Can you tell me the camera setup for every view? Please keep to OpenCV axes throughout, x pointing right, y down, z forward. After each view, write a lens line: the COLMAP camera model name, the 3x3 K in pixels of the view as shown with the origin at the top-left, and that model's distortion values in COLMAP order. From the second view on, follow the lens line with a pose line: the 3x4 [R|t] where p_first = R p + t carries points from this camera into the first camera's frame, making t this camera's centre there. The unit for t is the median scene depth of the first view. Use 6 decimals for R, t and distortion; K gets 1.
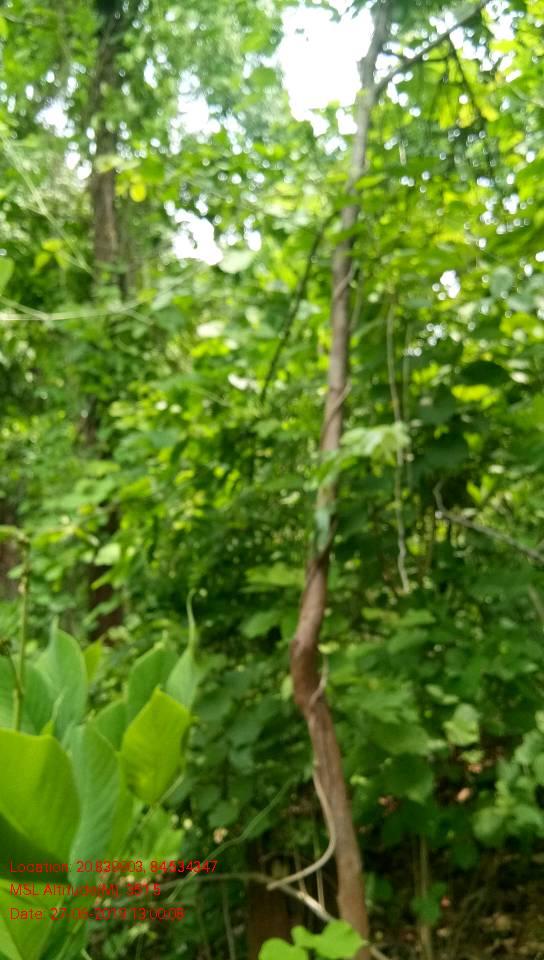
lens RADIAL K [[822.5, 0, 272.0], [0, 822.5, 480.0], [0, 0, 1]] dist [0.001249, 0.001241]
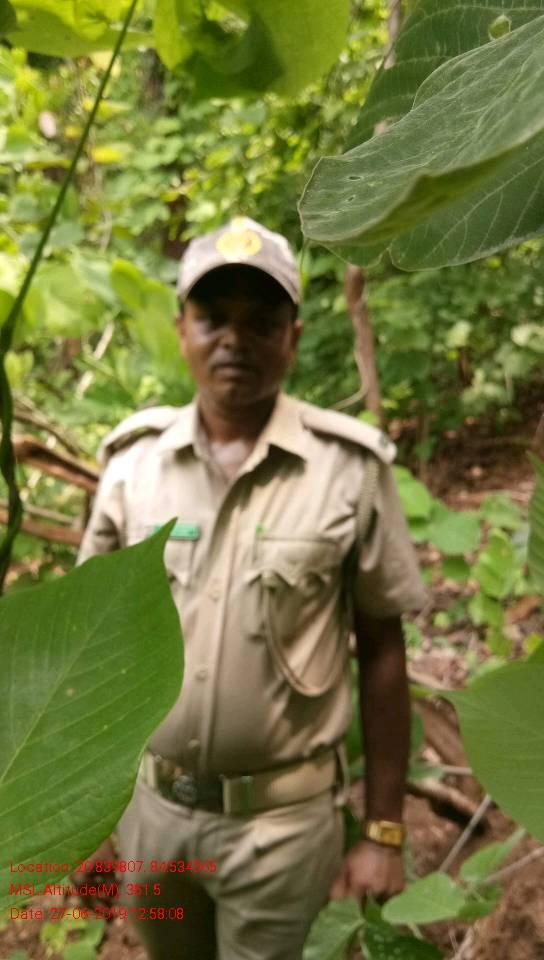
lens RADIAL K [[737.2, 0, 272.0], [0, 737.2, 480.0], [0, 0, 1]] dist [-0.001460, -0.001622]
pose [[0.996895, 0.034975, -0.070547, 0.001962], [-0.002169, 0.907799, 0.419400, -0.011473], [0.078711, -0.417945, 0.905056, -0.215211]]
